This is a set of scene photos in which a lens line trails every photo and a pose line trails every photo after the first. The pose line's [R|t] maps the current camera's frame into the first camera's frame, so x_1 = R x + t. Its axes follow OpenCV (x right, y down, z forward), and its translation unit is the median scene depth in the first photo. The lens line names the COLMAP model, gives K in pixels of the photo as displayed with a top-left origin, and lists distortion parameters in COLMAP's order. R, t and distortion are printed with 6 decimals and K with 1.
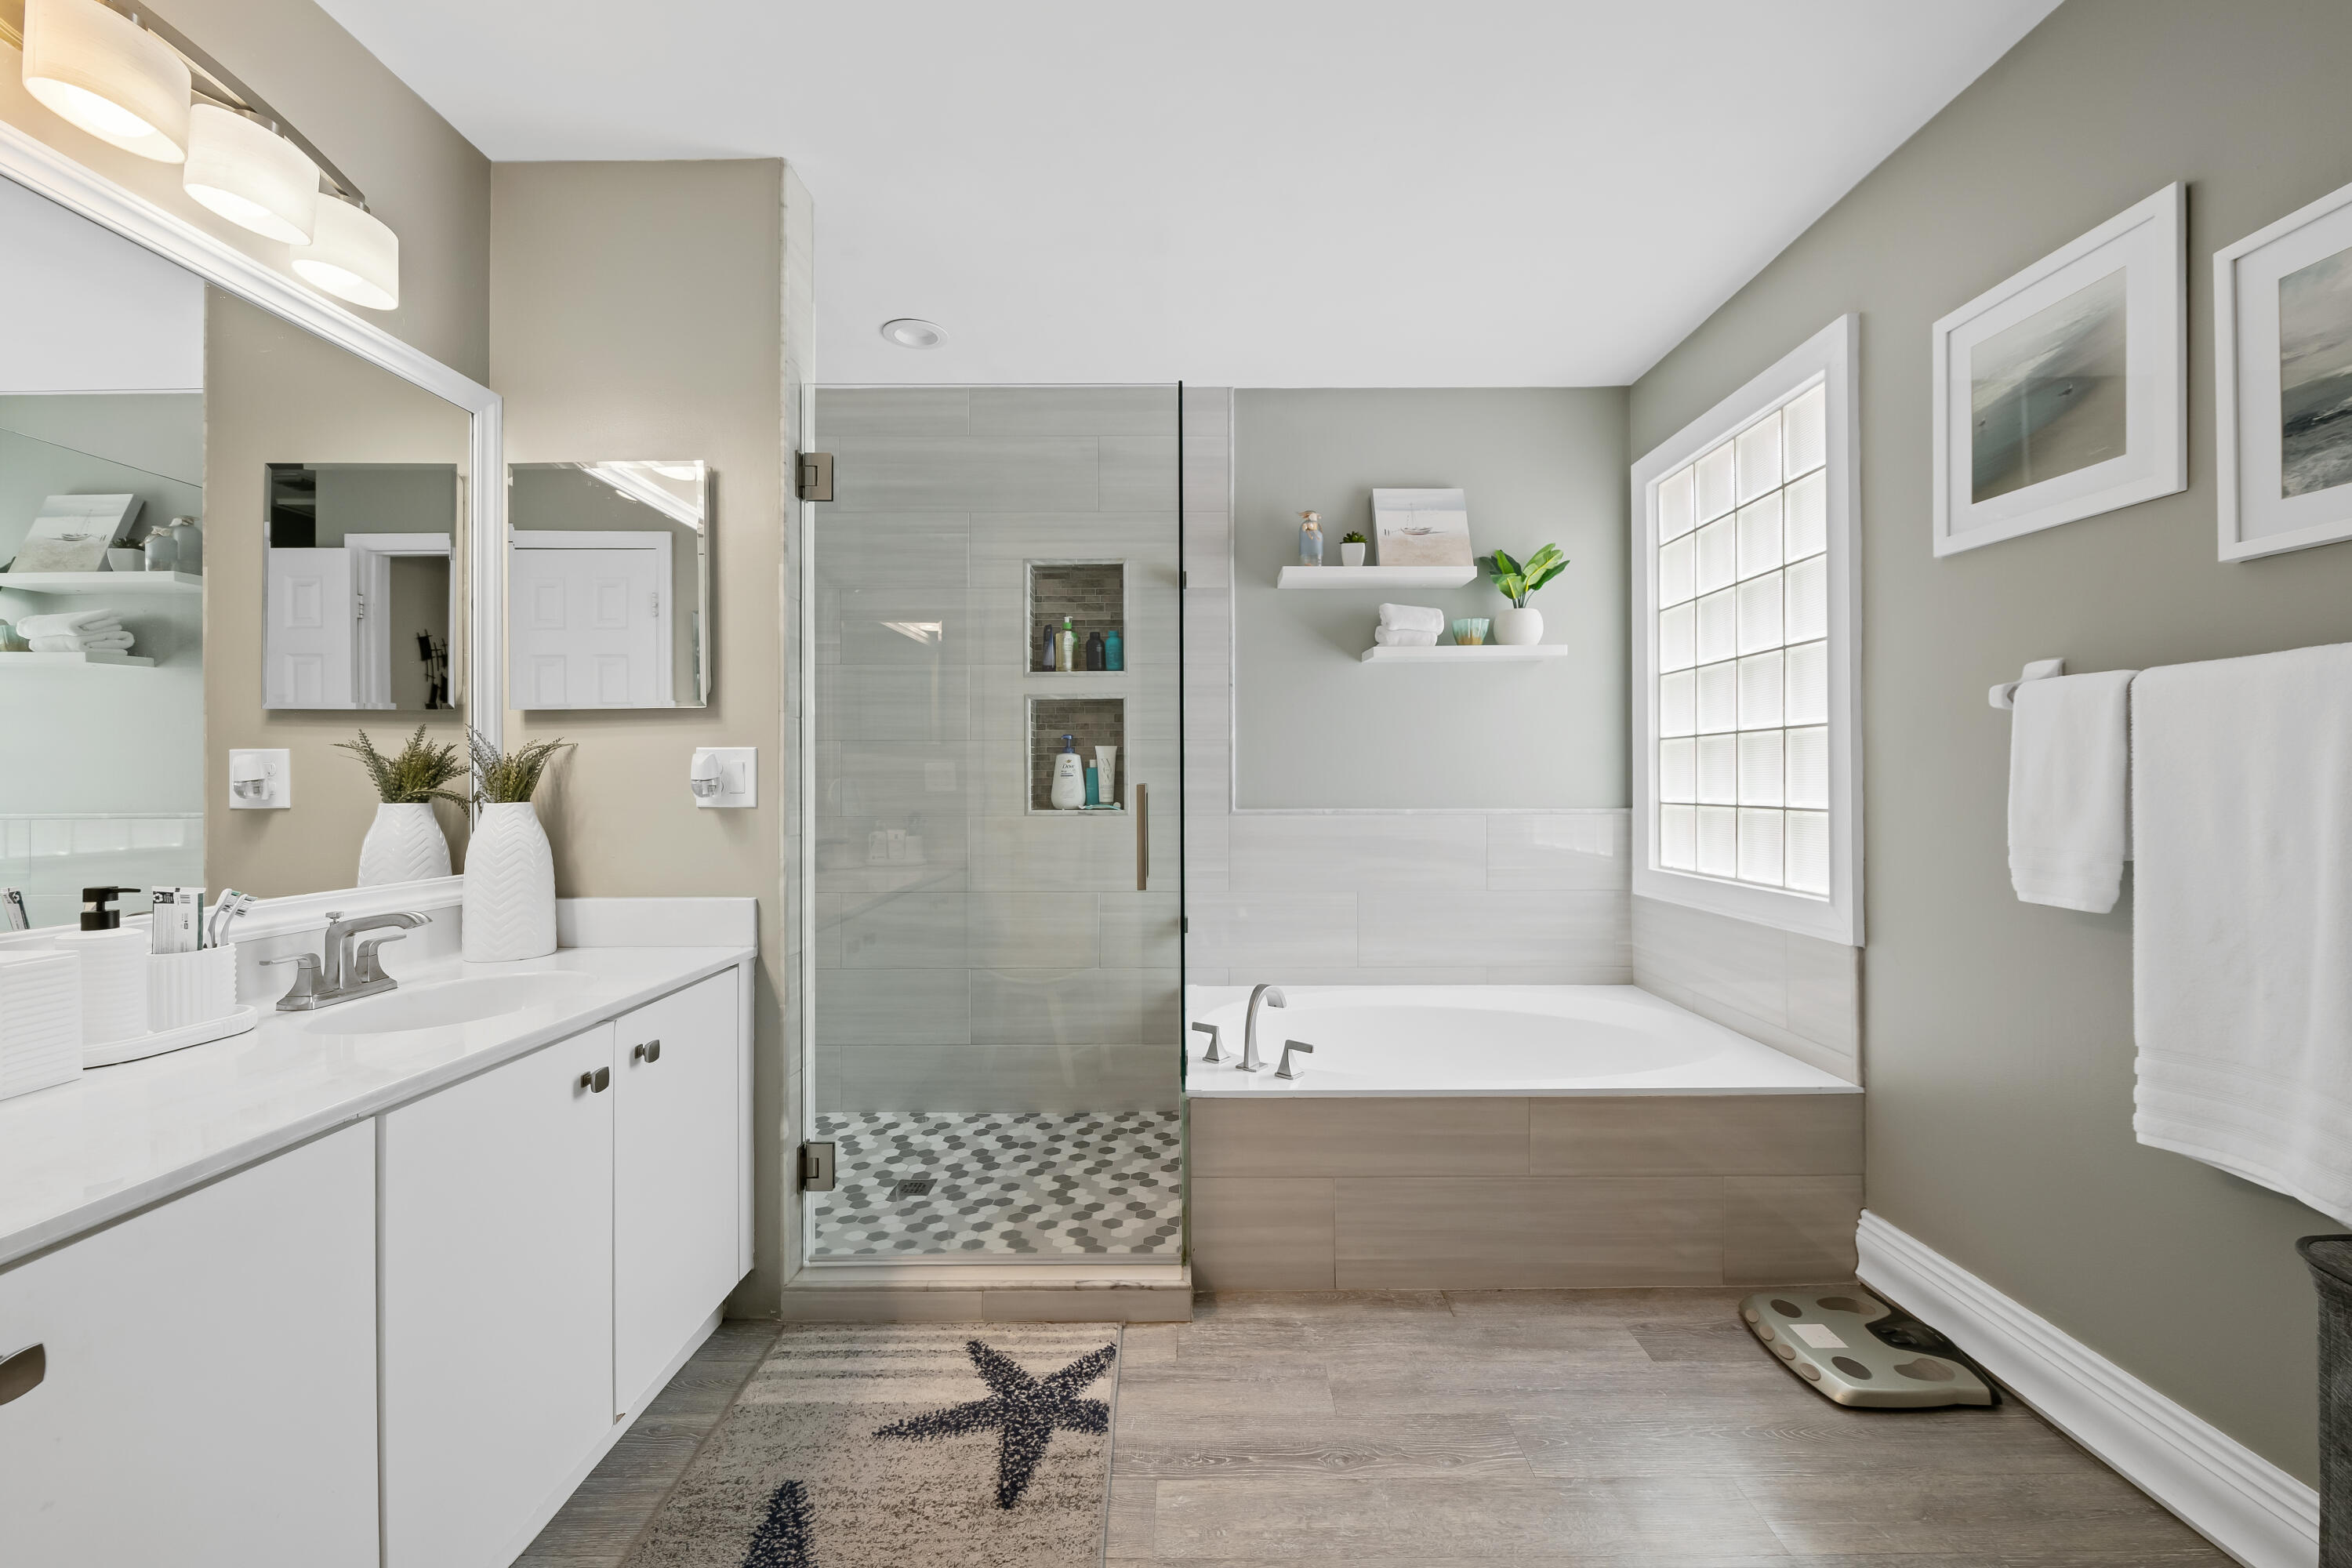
lens RADIAL K [[934.0, 0, 1191.1], [0, 934.0, 783.1], [0, 0, 1]] dist [-0.000057, -0.002787]
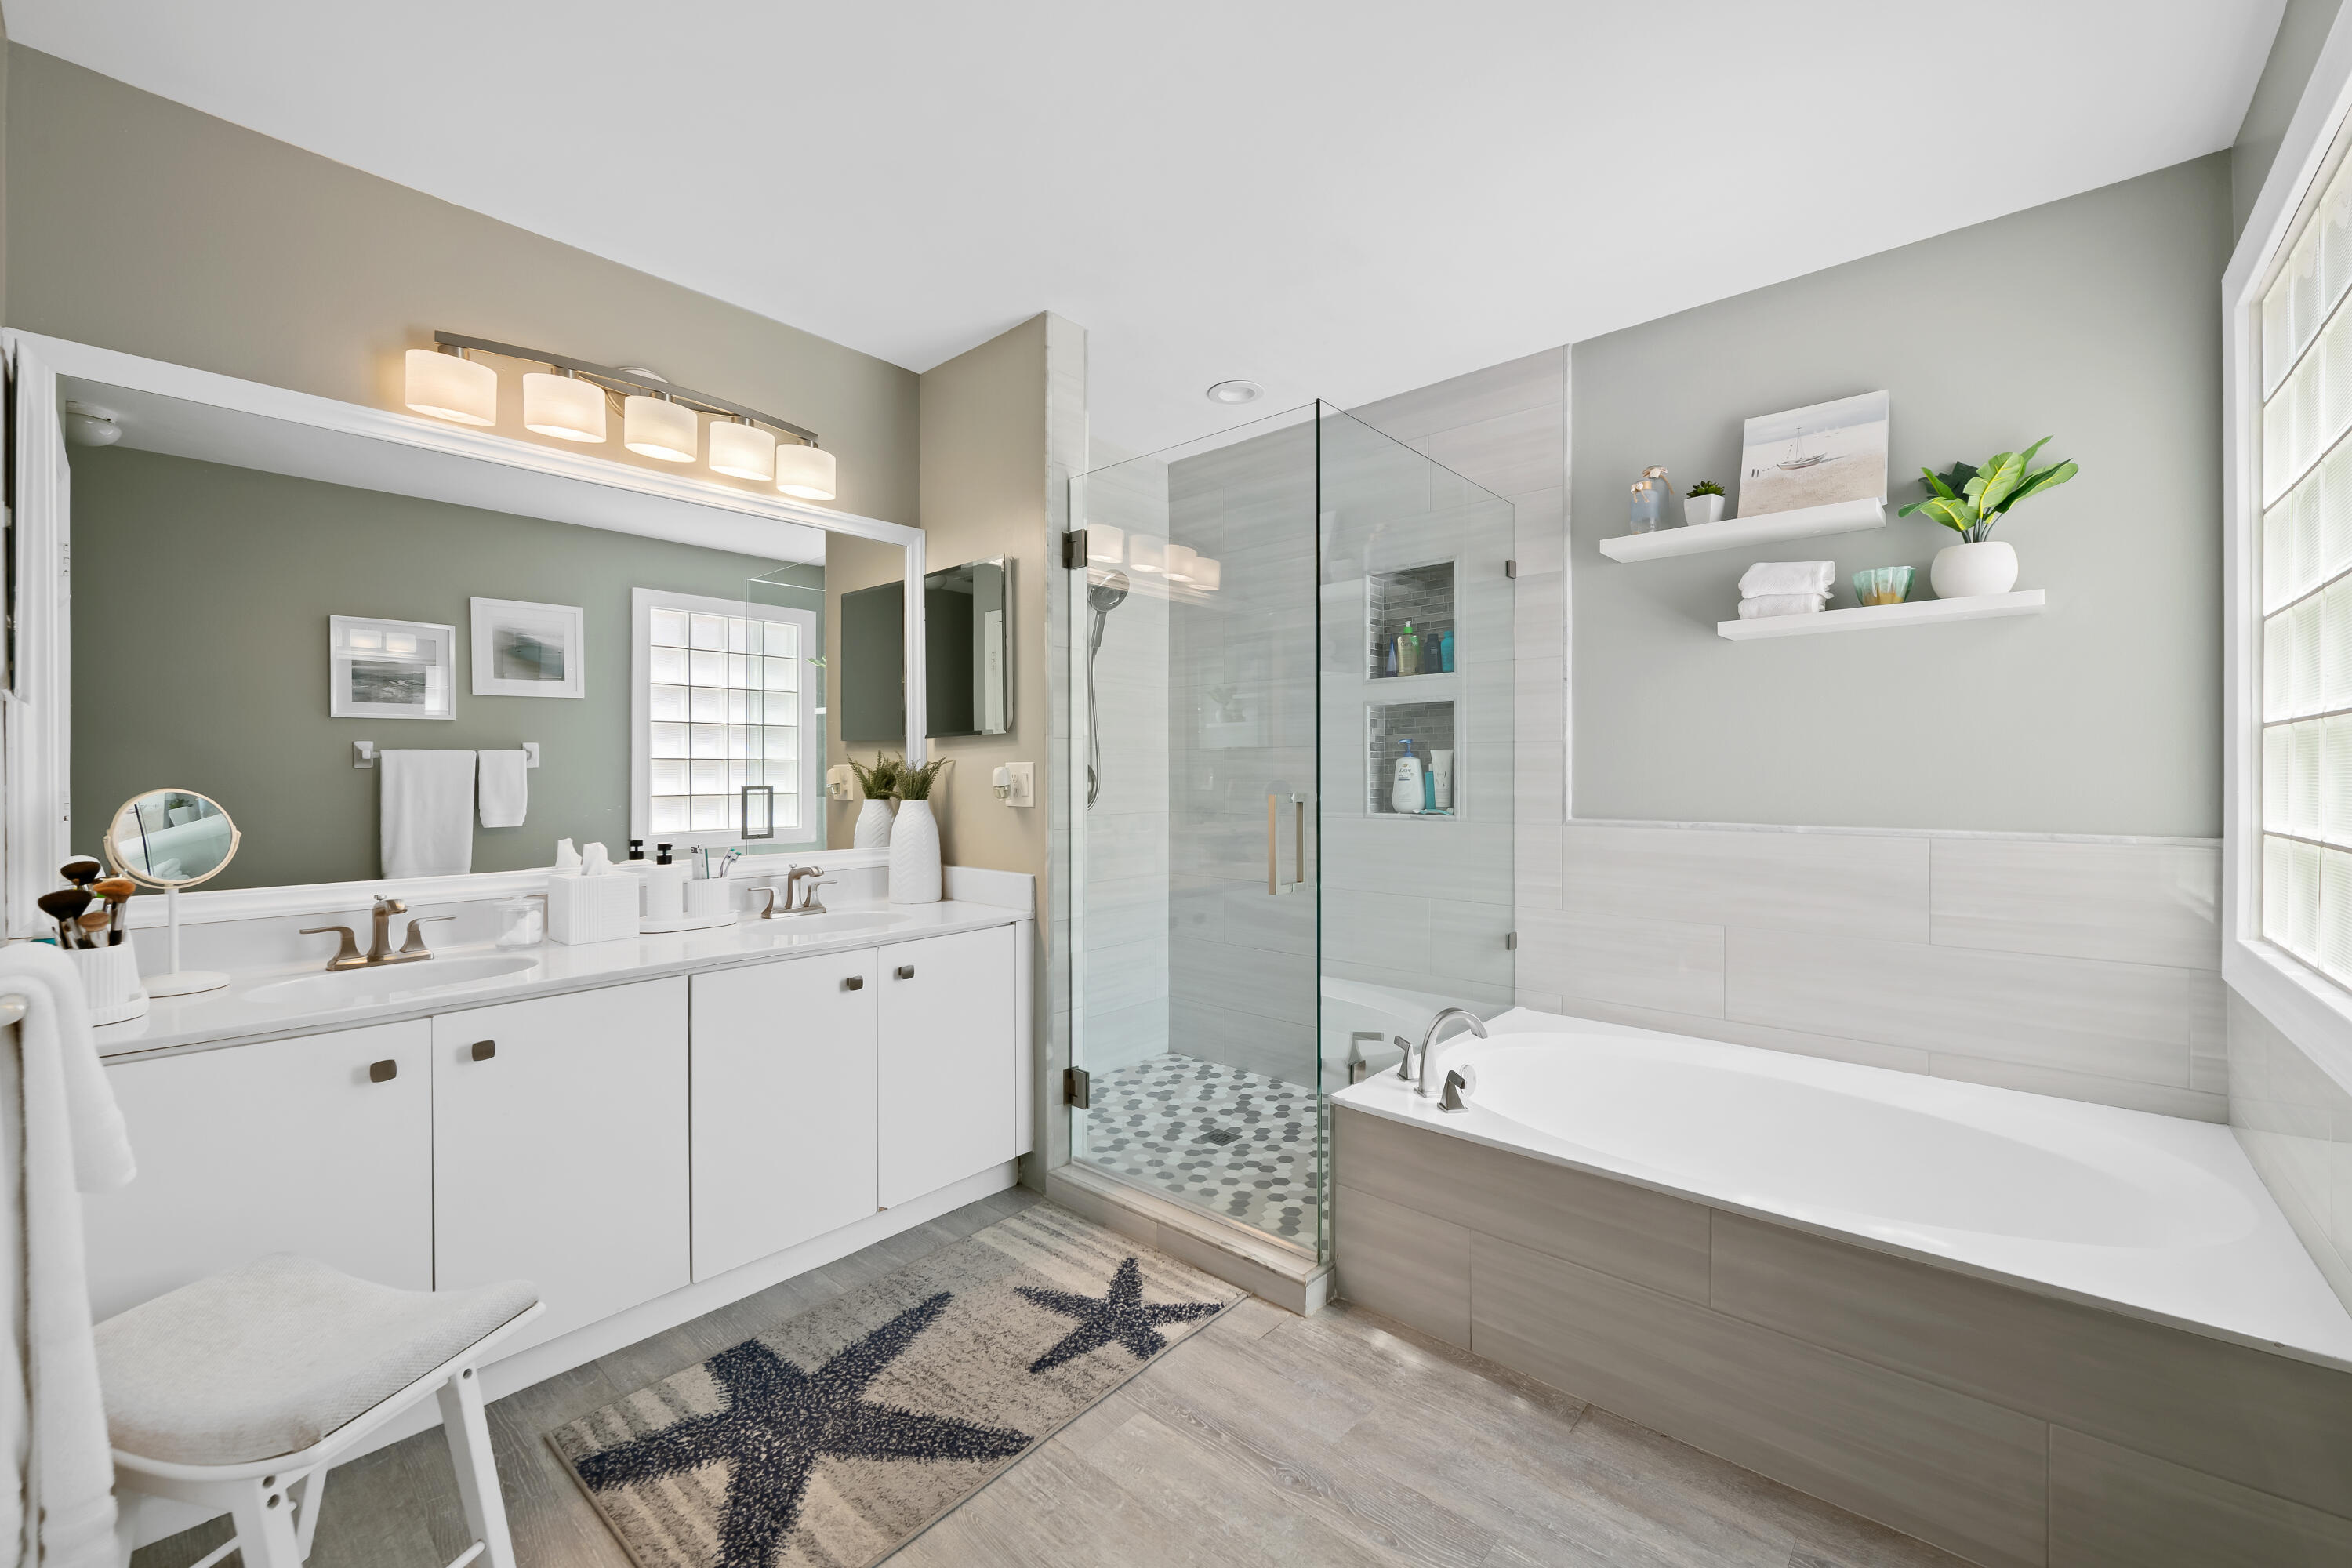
lens RADIAL K [[934.0, 0, 1191.1], [0, 934.0, 783.1], [0, 0, 1]] dist [-0.000057, -0.002787]
pose [[0.752316, 0.008204, -0.658751, 0.545143], [-0.002375, 0.999950, 0.009740, -0.020518], [0.658798, -0.005763, 0.752298, 0.137647]]
